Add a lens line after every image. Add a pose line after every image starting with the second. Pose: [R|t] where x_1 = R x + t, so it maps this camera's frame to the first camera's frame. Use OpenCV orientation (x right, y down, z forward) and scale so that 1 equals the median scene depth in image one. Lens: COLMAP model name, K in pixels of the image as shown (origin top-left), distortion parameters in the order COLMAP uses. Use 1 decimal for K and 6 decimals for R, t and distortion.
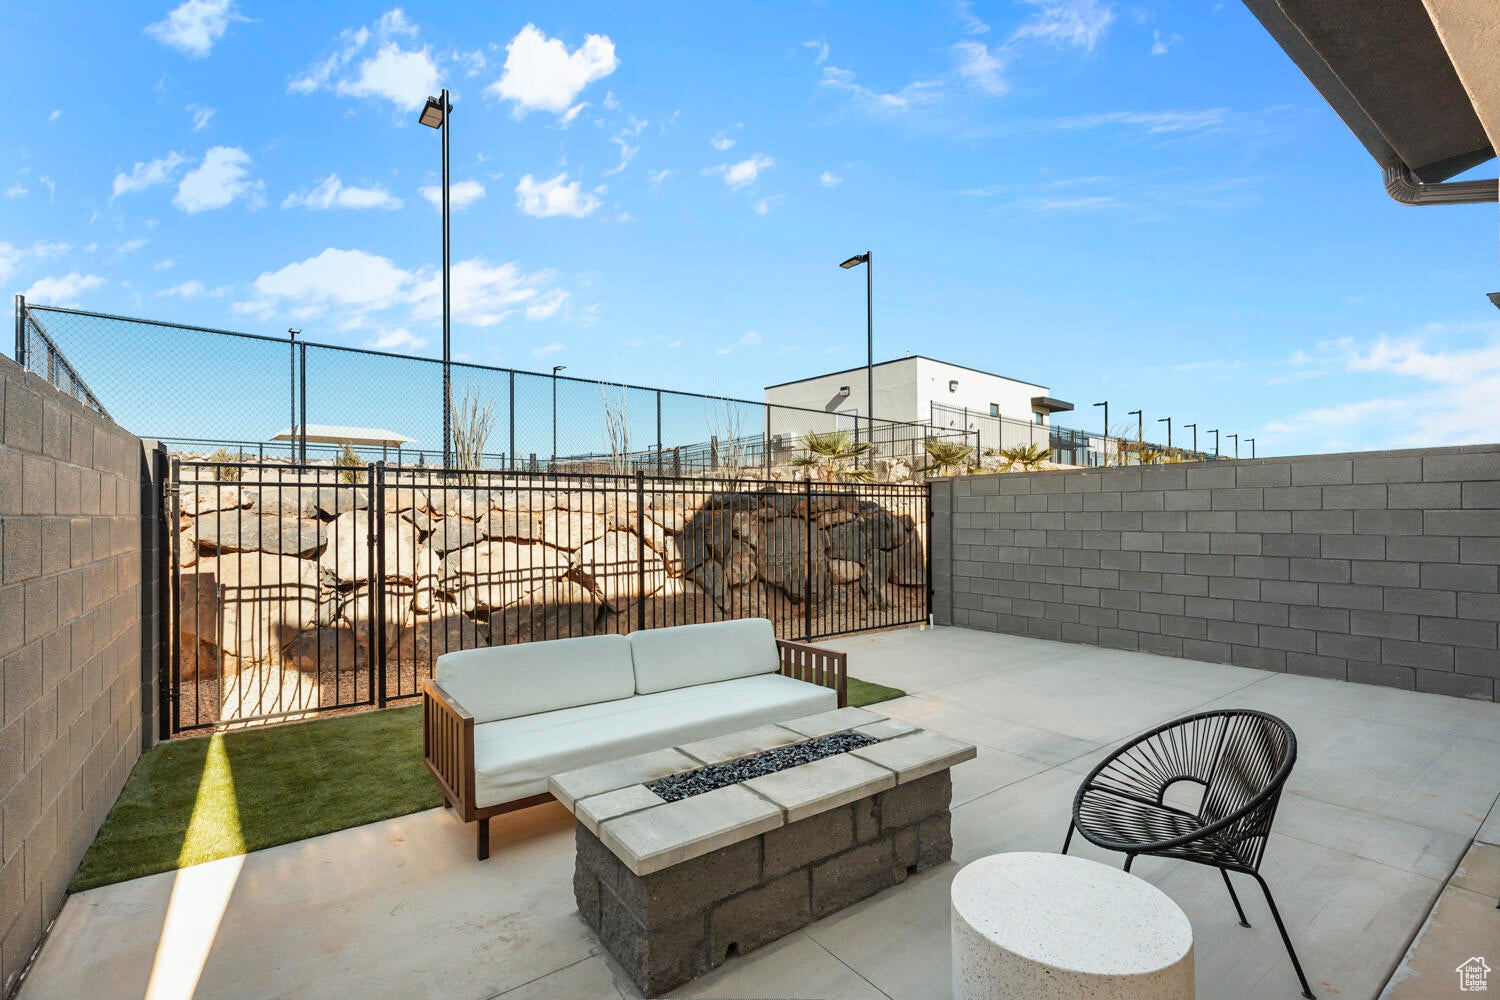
lens RADIAL K [[676.8, 0, 751.2], [0, 676.8, 511.4], [0, 0, 1]] dist [-0.012220, 0.000126]
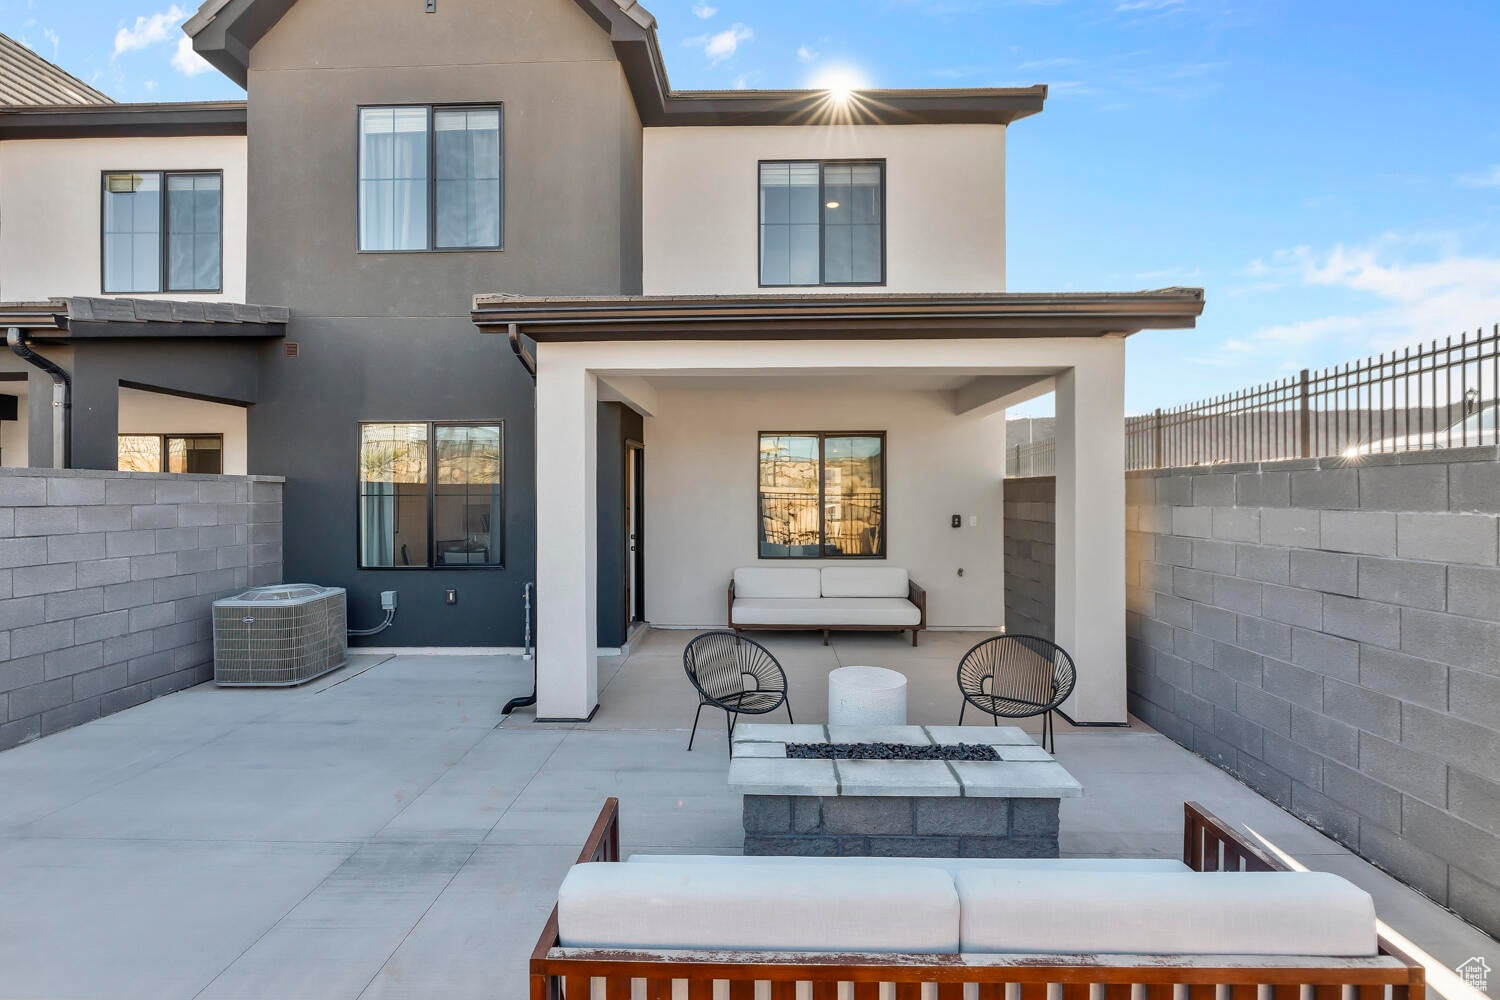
lens RADIAL K [[665.0, 0, 750.9], [0, 665.0, 494.2], [0, 0, 1]] dist [-0.002927, 0.000109]
pose [[-0.792361, 0.007917, 0.610001, -0.180174], [0.003109, 0.999955, -0.008939, -0.033781], [-0.610045, -0.005186, -0.792350, 0.741429]]
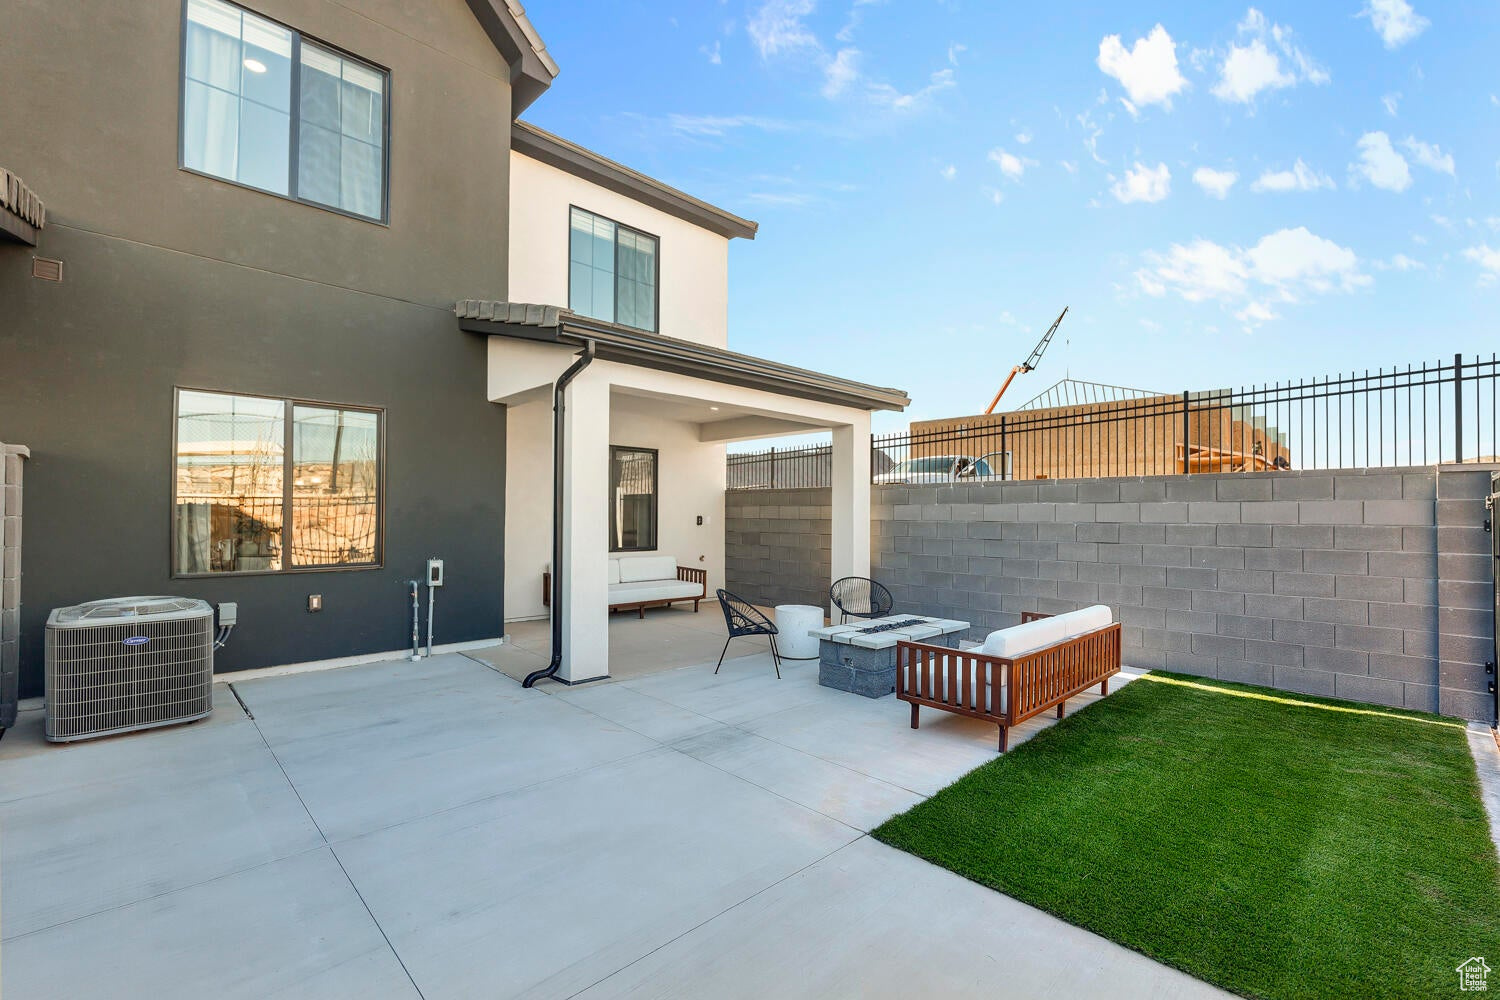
lens RADIAL K [[661.2, 0, 757.7], [0, 661.2, 499.0], [0, 0, 1]] dist [-0.001504, 0.000255]
pose [[-0.988752, -0.004499, -0.149499, 0.295971], [-0.000133, 0.999574, -0.029197, -0.003504], [0.149567, -0.028848, -0.988331, 1.124357]]
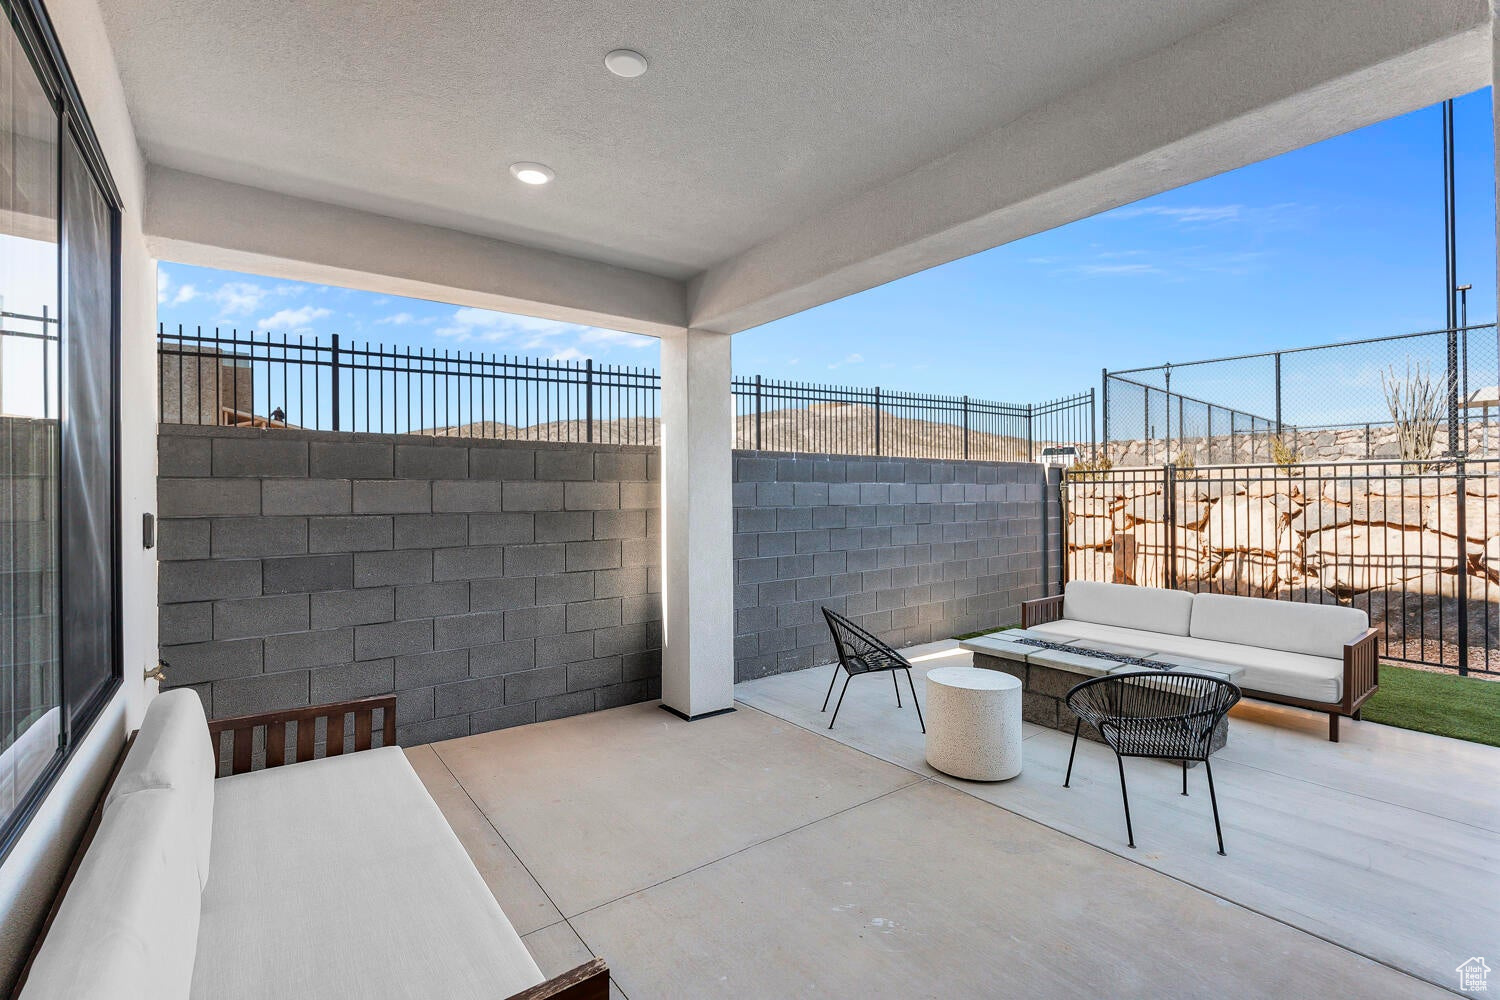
lens RADIAL K [[686.6, 0, 774.4], [0, 686.6, 492.3], [0, 0, 1]] dist [-0.002057, -0.000097]
pose [[0.056677, 0.004622, -0.998382, 0.606295], [0.008318, 0.999952, 0.005102, -0.019134], [0.998358, -0.008594, 0.056636, 0.037326]]
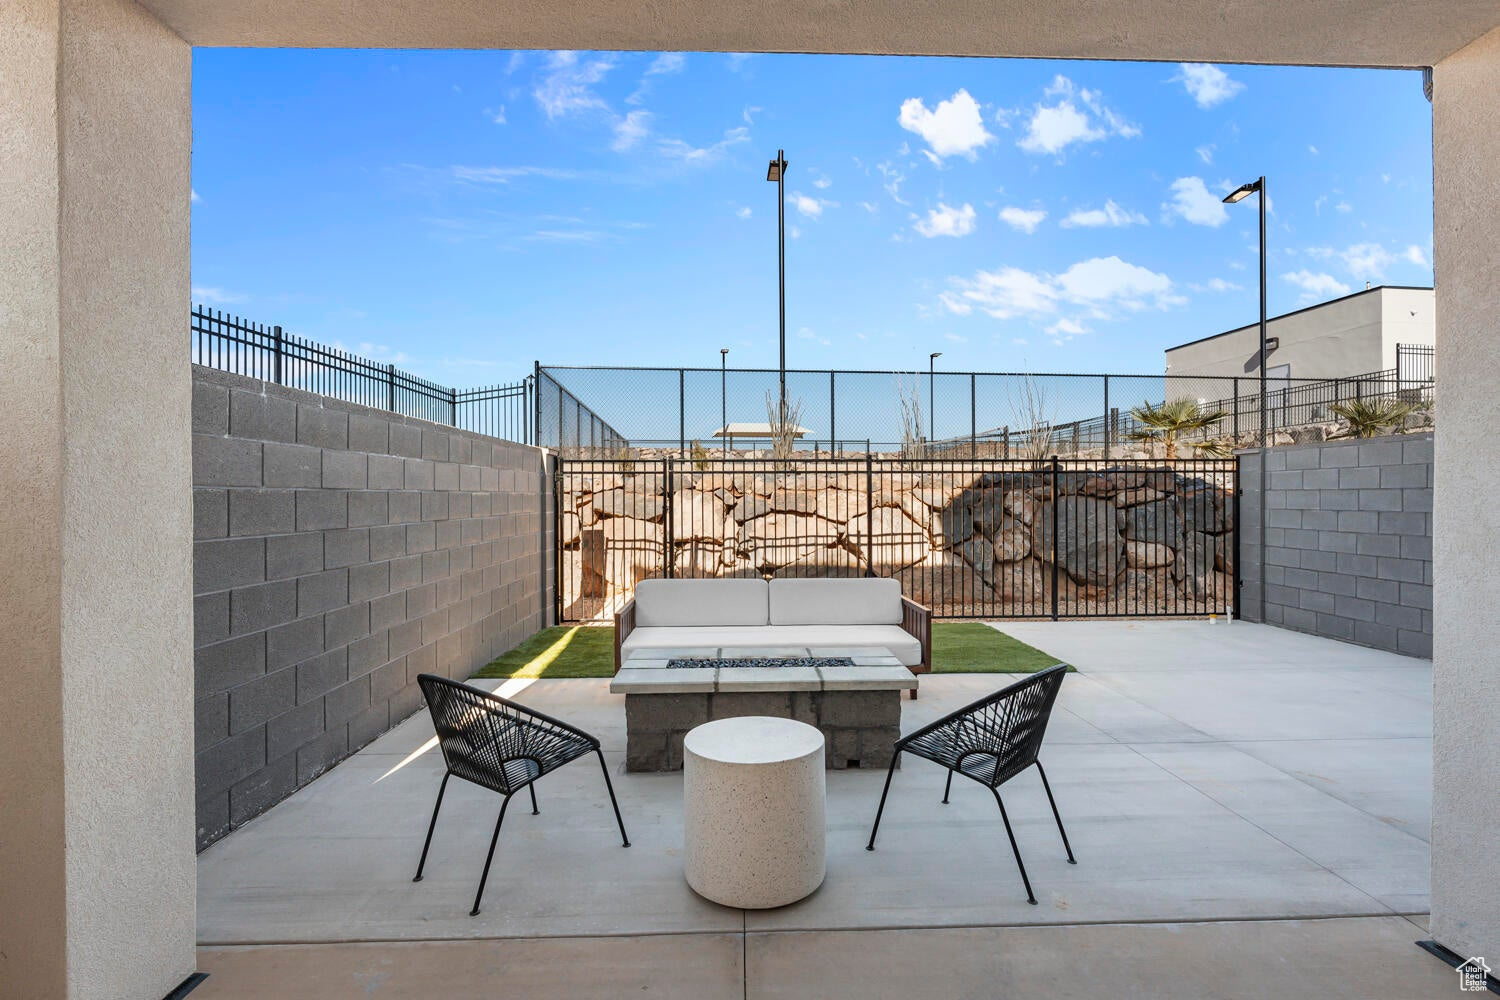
lens RADIAL K [[661.2, 0, 757.7], [0, 661.2, 499.0], [0, 0, 1]] dist [-0.001504, 0.000255]
pose [[0.825928, 0.003436, -0.563765, 0.281204], [0.002198, 0.999954, 0.009315, 0.004740], [0.563772, -0.008932, 0.825882, -0.050906]]
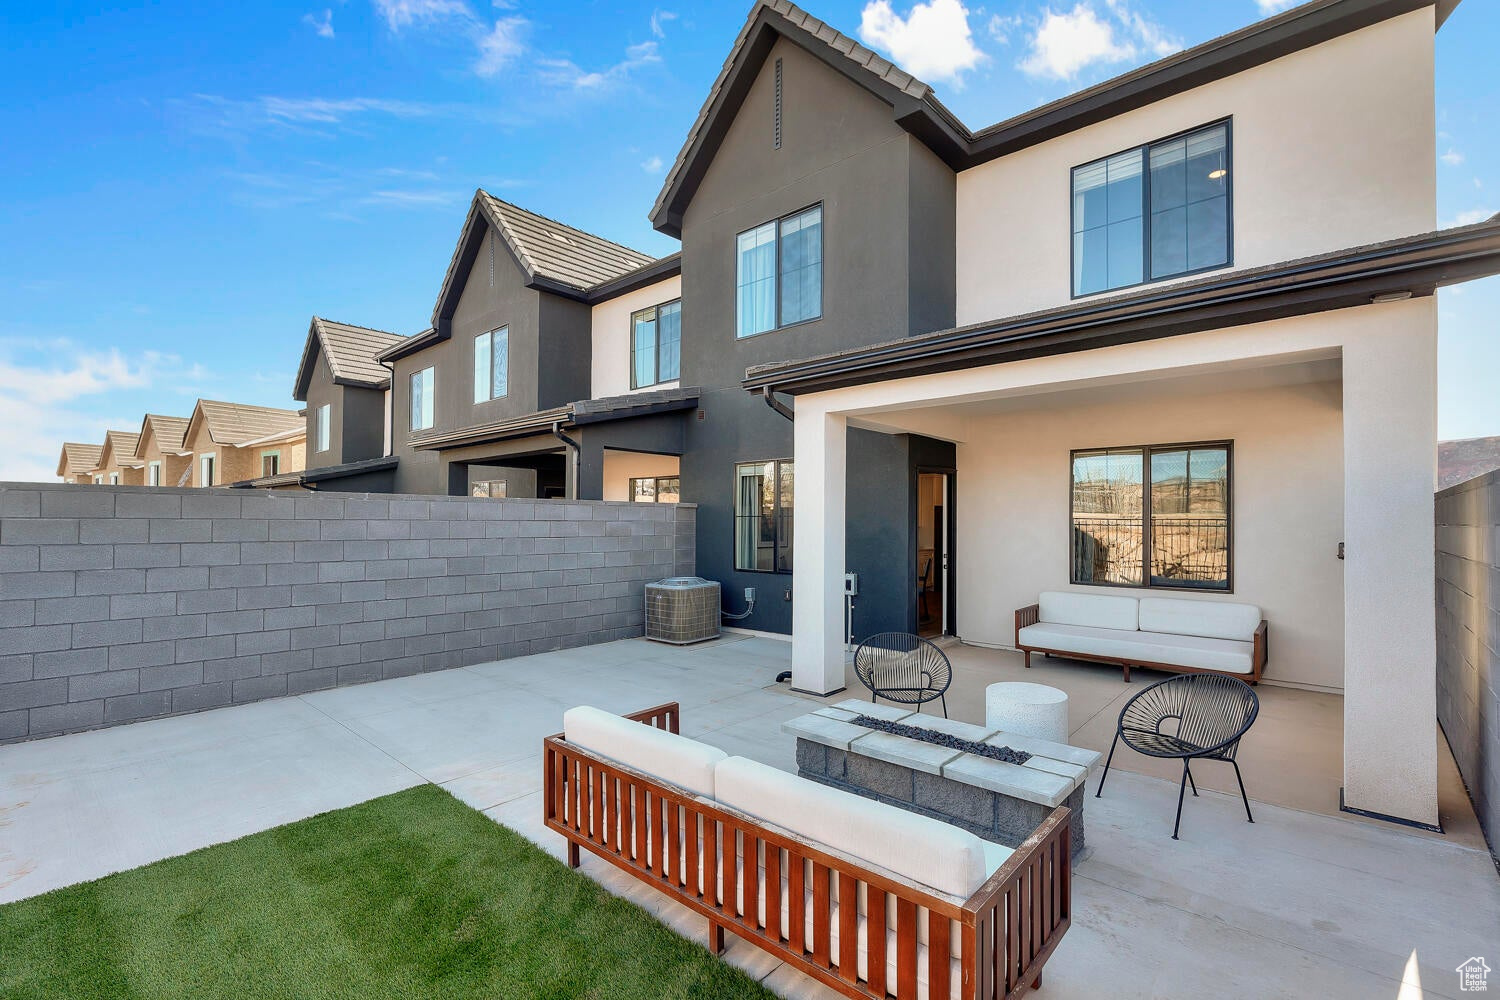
lens RADIAL K [[668.2, 0, 752.3], [0, 668.2, 514.6], [0, 0, 1]] dist [-0.003623, 0.000047]
pose [[-0.207095, 0.016805, 0.978177, -0.436178], [-0.009401, 0.999772, -0.019167, -0.022001], [-0.978276, -0.013165, -0.206889, 0.575960]]
